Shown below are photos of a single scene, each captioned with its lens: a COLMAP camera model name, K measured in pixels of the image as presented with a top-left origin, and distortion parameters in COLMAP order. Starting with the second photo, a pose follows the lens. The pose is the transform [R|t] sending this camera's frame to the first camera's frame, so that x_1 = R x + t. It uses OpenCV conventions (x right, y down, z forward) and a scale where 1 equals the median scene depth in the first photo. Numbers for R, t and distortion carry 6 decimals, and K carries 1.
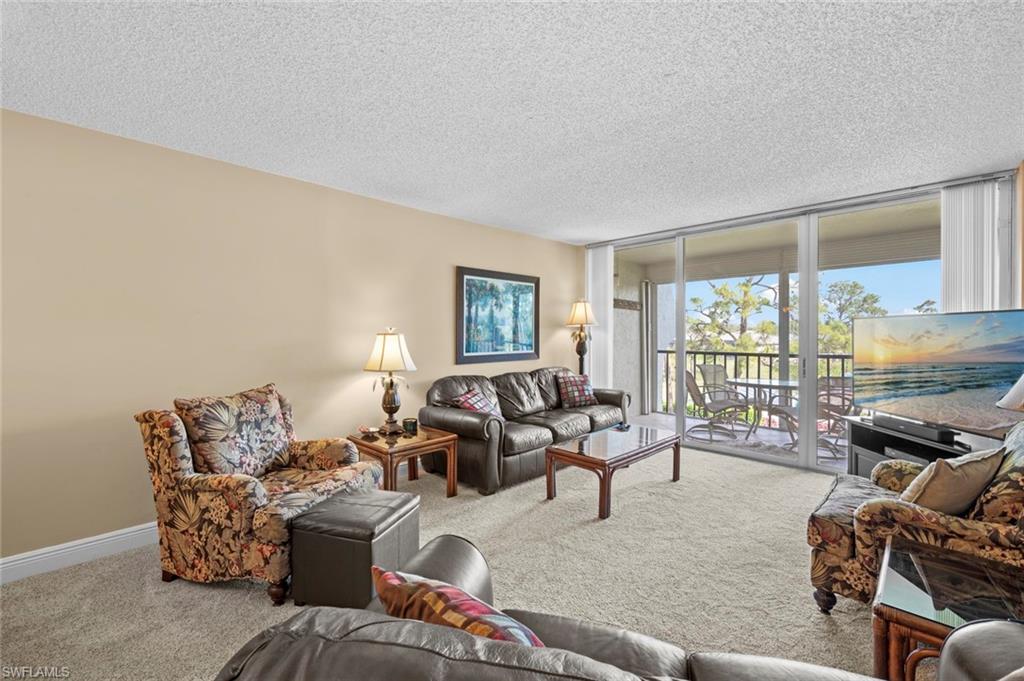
lens RADIAL K [[427.4, 0, 512.0], [0, 427.4, 340.5], [0, 0, 1]] dist [-0.001129, -0.000443]
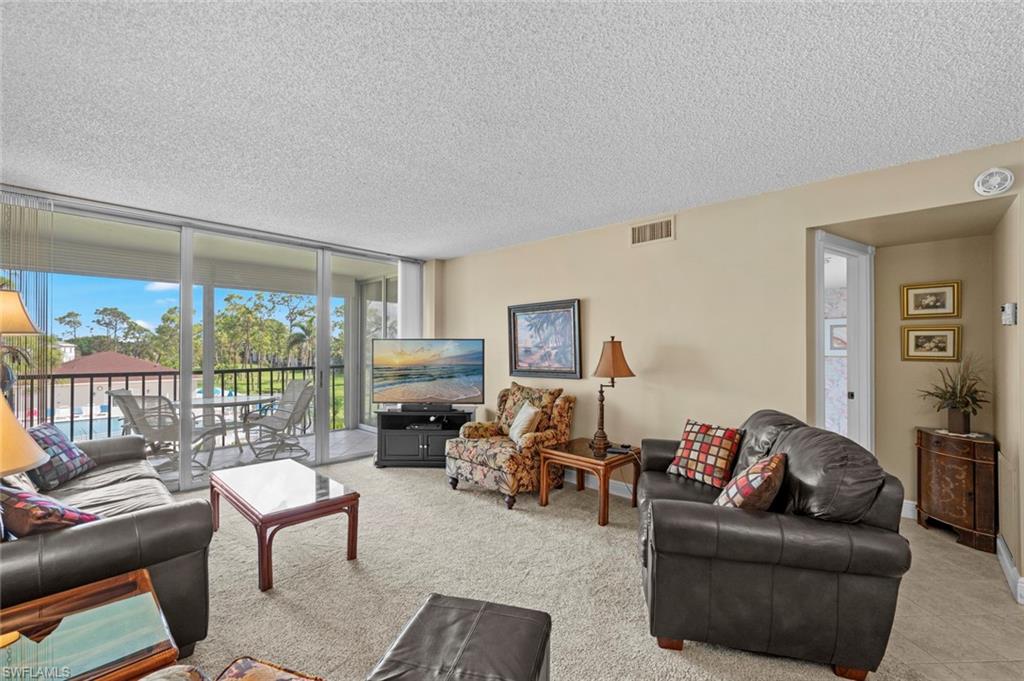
lens RADIAL K [[429.7, 0, 512.8], [0, 429.7, 345.4], [0, 0, 1]] dist [-0.000606, 0.000305]
pose [[-0.025713, 0.006808, 0.999646, -0.430712], [0.012842, 0.999897, -0.006480, -0.011576], [-0.999587, 0.012671, -0.025798, 0.423453]]
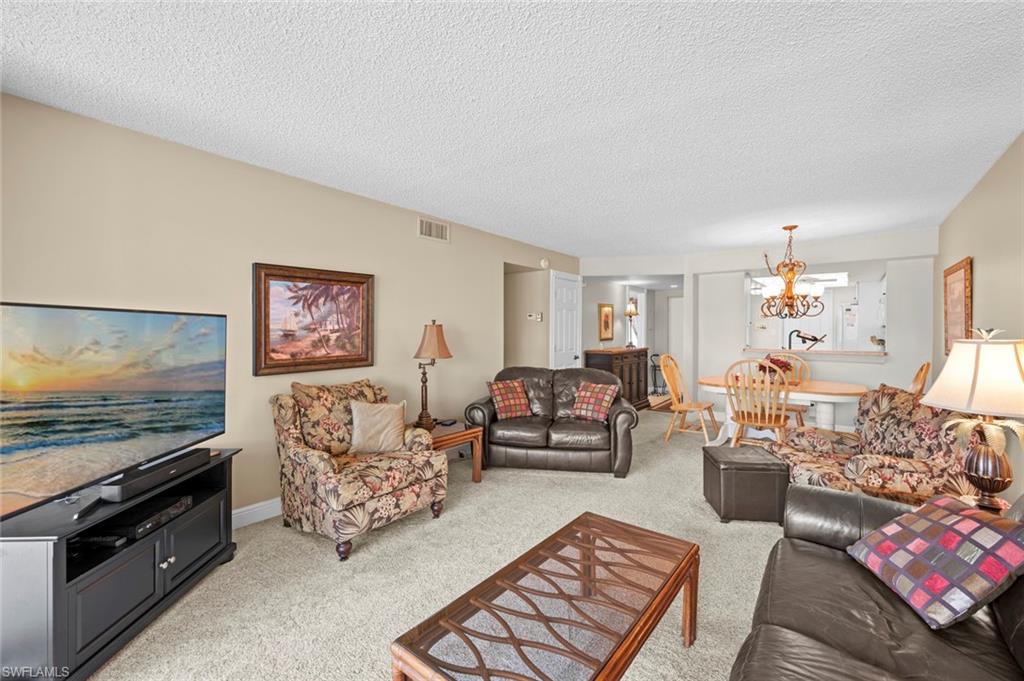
lens RADIAL K [[435.4, 0, 518.5], [0, 435.4, 326.5], [0, 0, 1]] dist [-0.003549, -0.000469]
pose [[-0.990817, -0.004376, -0.135138, 0.267757], [-0.005359, 0.999962, 0.006915, -0.024477], [0.135102, 0.007576, -0.990803, 1.060046]]
